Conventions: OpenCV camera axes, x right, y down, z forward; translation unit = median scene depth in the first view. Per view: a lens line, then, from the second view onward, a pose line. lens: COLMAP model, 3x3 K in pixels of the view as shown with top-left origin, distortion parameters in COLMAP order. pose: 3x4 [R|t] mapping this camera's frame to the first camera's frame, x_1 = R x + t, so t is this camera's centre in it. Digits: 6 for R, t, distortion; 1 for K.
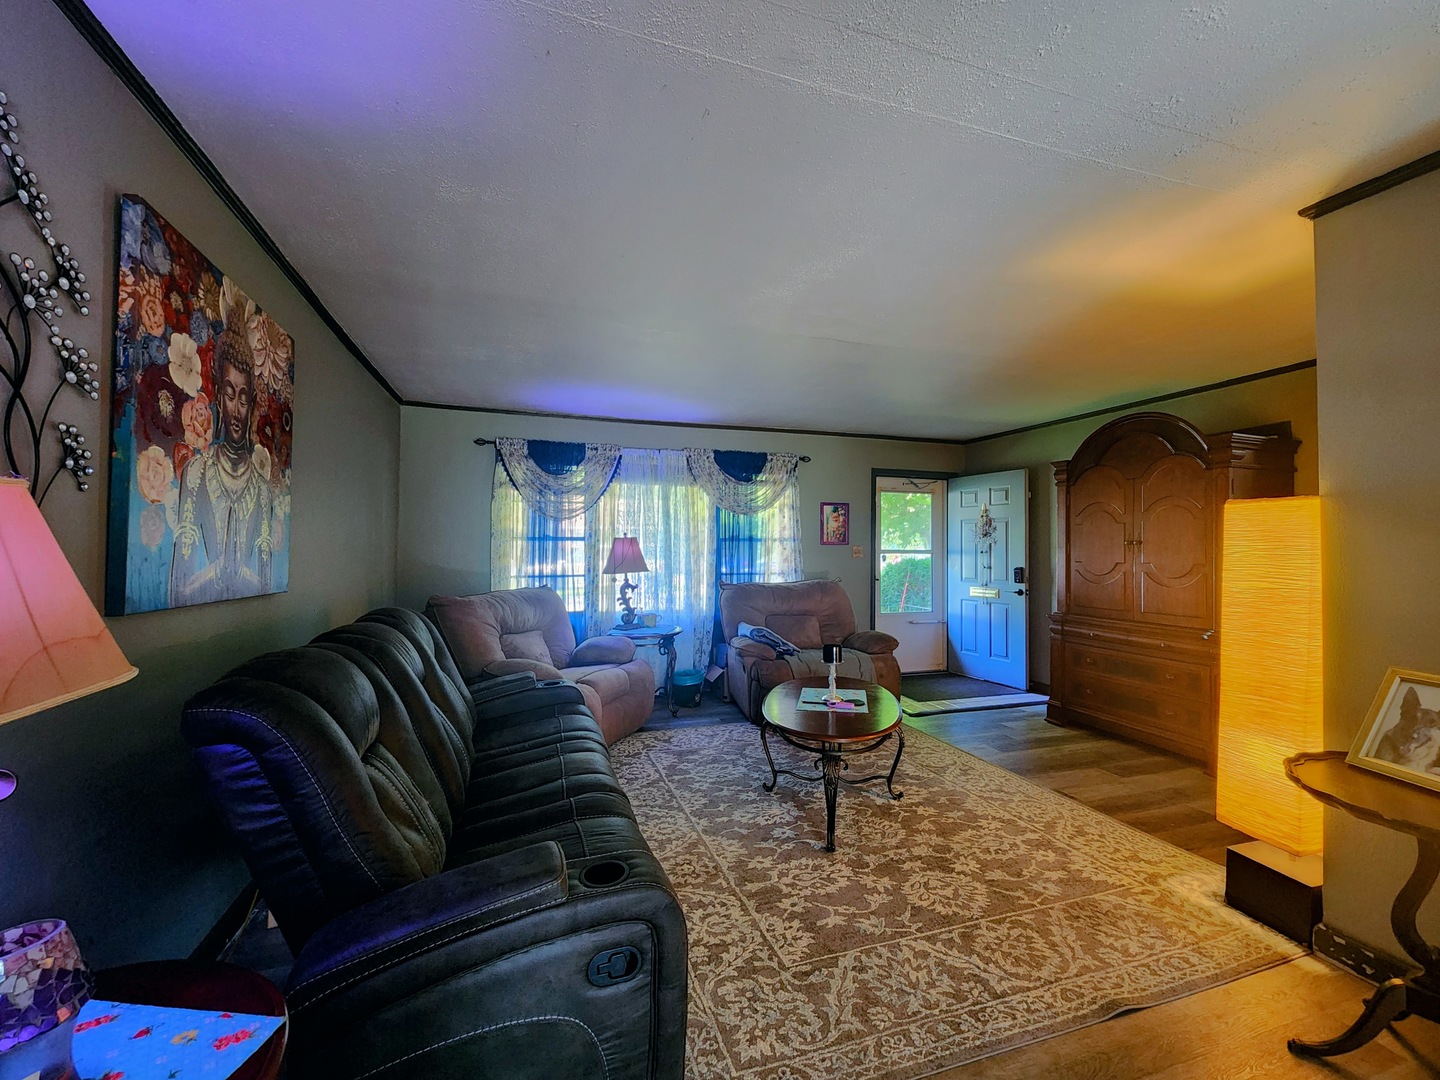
lens RADIAL K [[593.6, 0, 714.6], [0, 593.6, 536.0], [0, 0, 1]] dist [-0.002525, -0.000190]
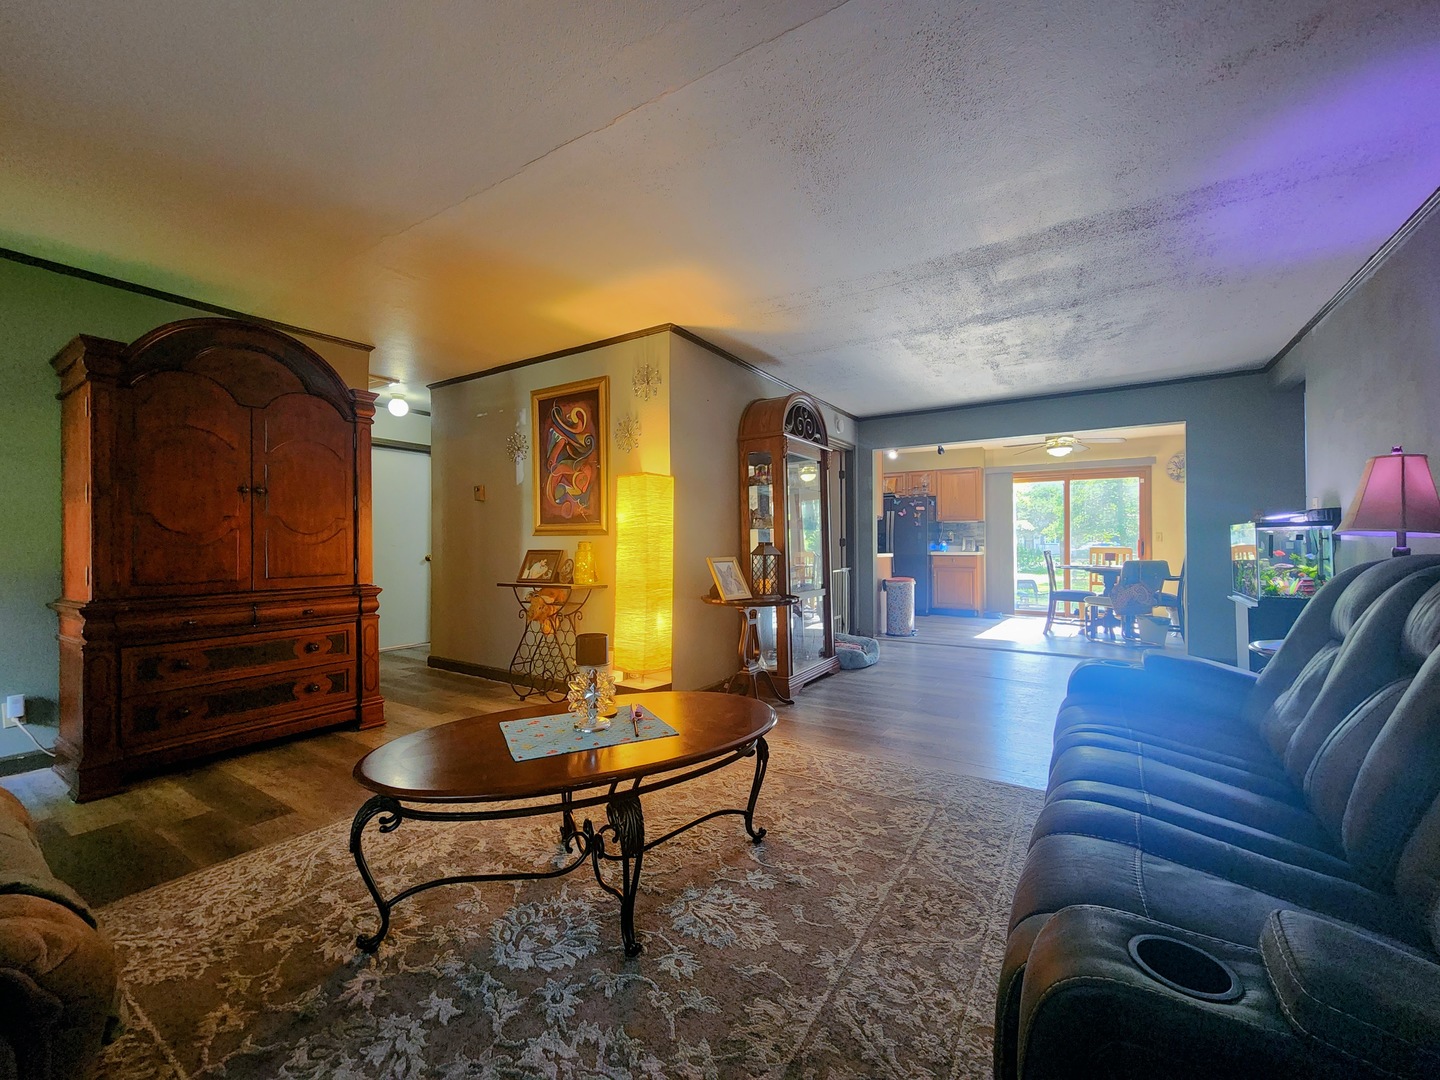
lens RADIAL K [[593.6, 0, 718.0], [0, 593.6, 531.3], [0, 0, 1]] dist [-0.002525, -0.000190]
pose [[-0.634682, 0.008524, 0.772727, -0.415326], [-0.016921, 0.999546, -0.024924, 0.114868], [-0.772589, -0.028894, -0.634249, 1.570010]]
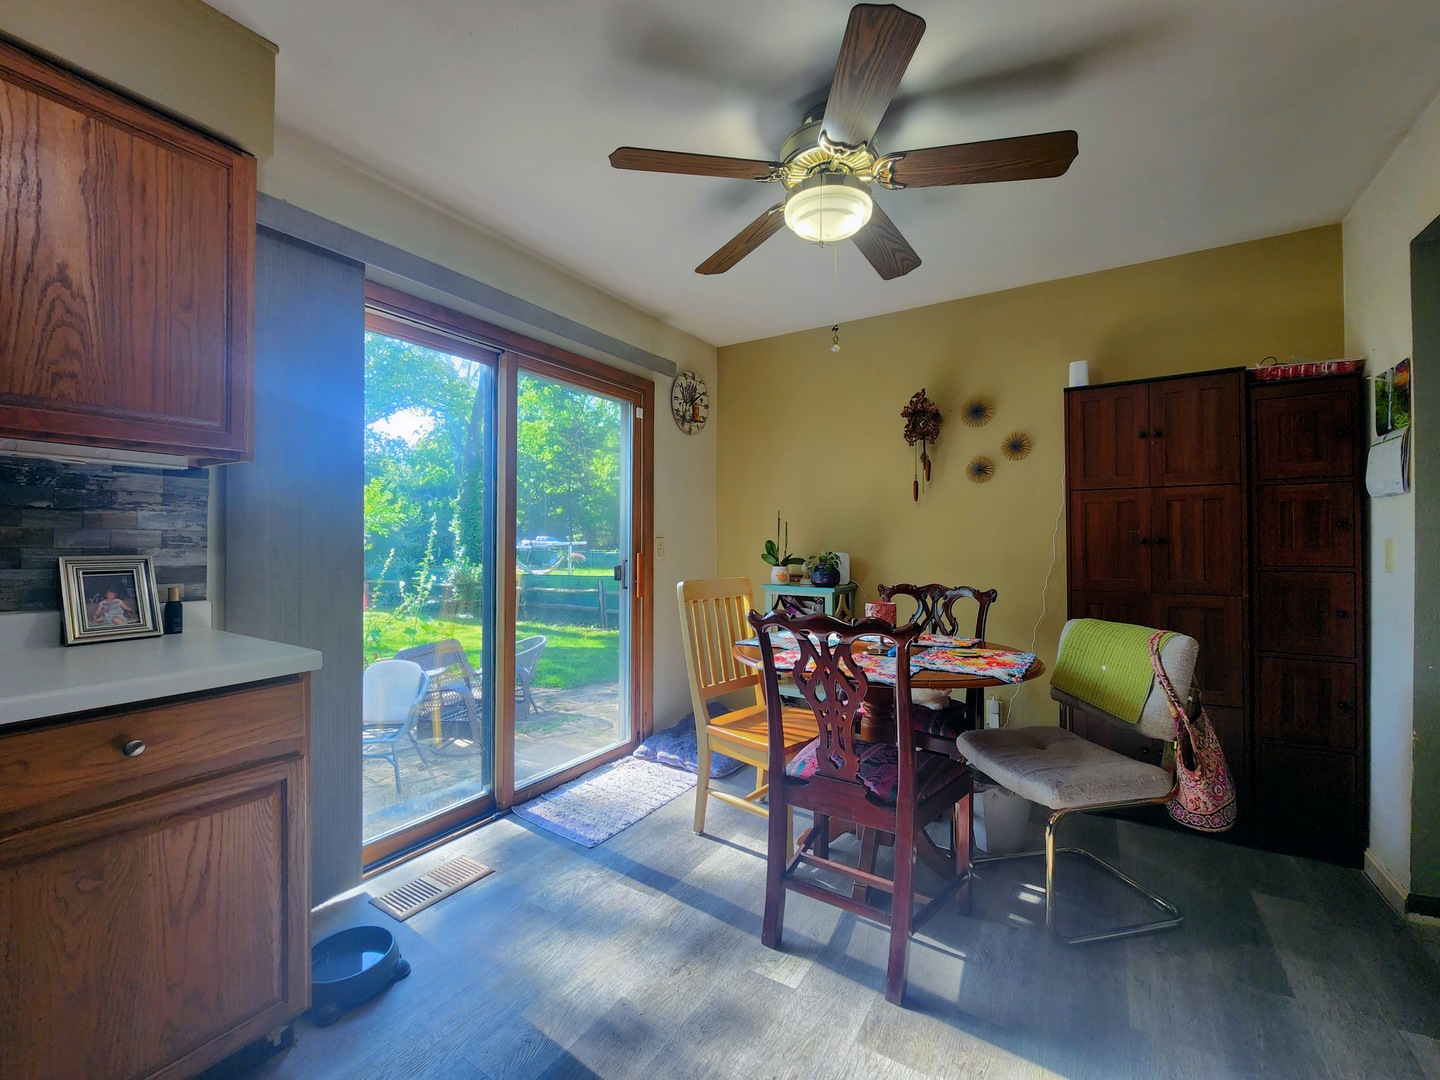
lens RADIAL K [[593.6, 0, 712.9], [0, 593.6, 537.5], [0, 0, 1]] dist [-0.002525, -0.000190]
pose [[-0.770010, -0.004609, -0.638016, 1.222355], [0.007953, 0.999827, -0.016821, 0.038476], [0.637983, -0.018027, -0.769840, -0.900953]]
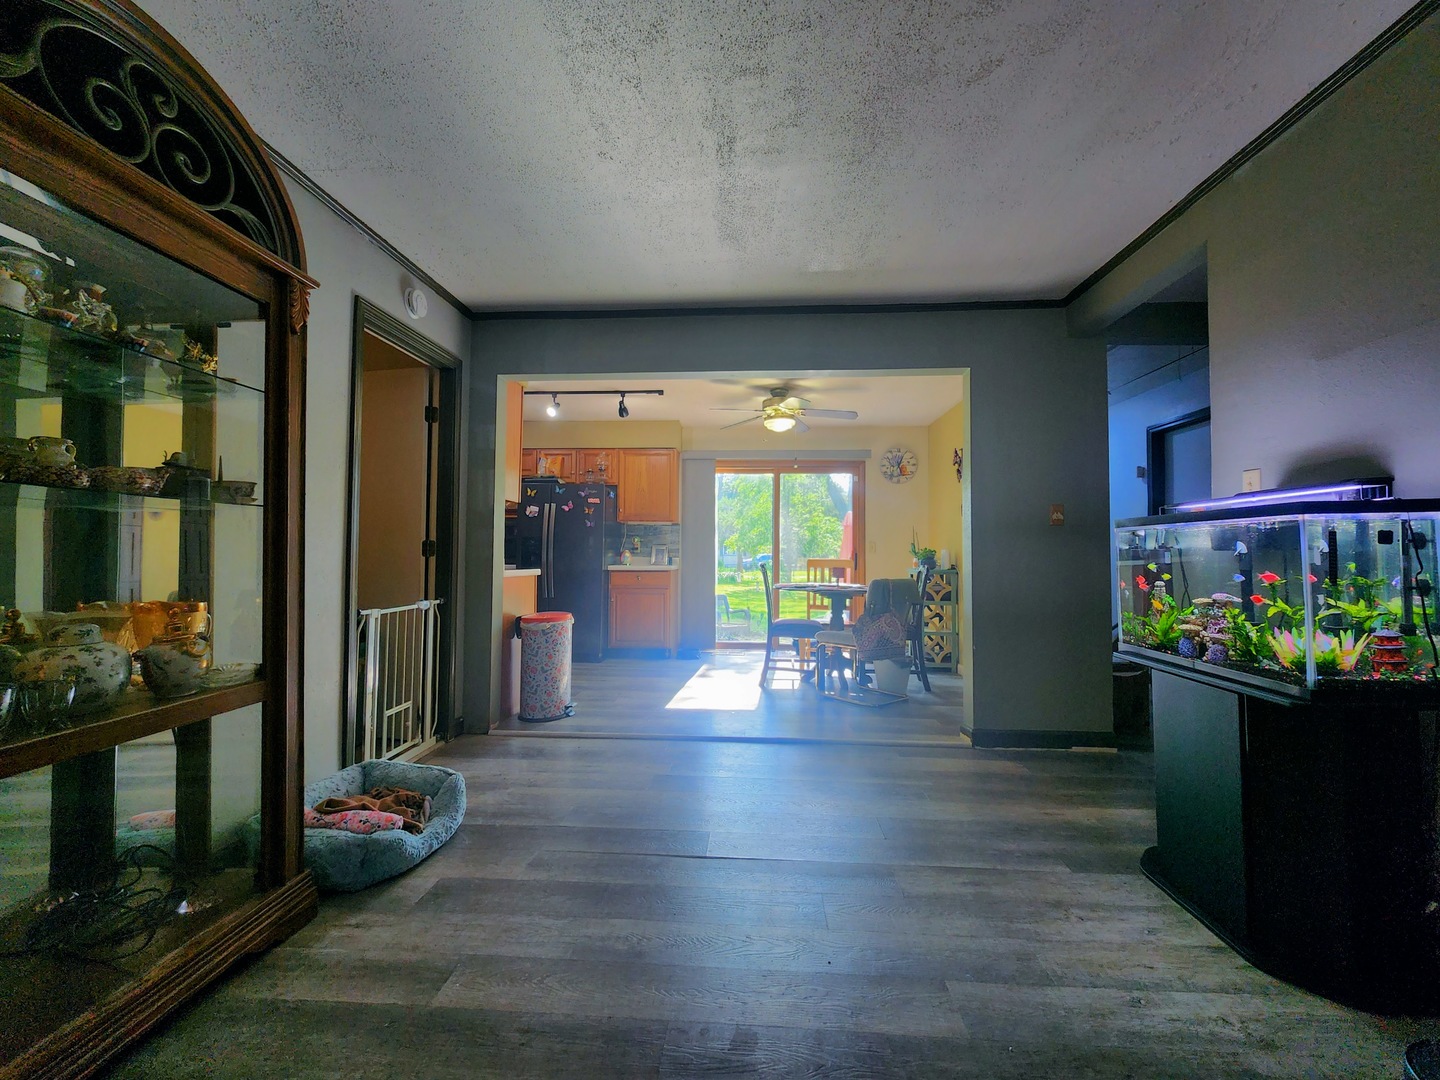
lens RADIAL K [[593.6, 0, 721.8], [0, 593.6, 541.8], [0, 0, 1]] dist [-0.002525, -0.000190]
pose [[-0.930146, -0.004722, 0.367159, 0.144919], [-0.018689, 0.999230, -0.034494, 0.108121], [-0.366713, -0.038947, -0.929518, 0.519844]]
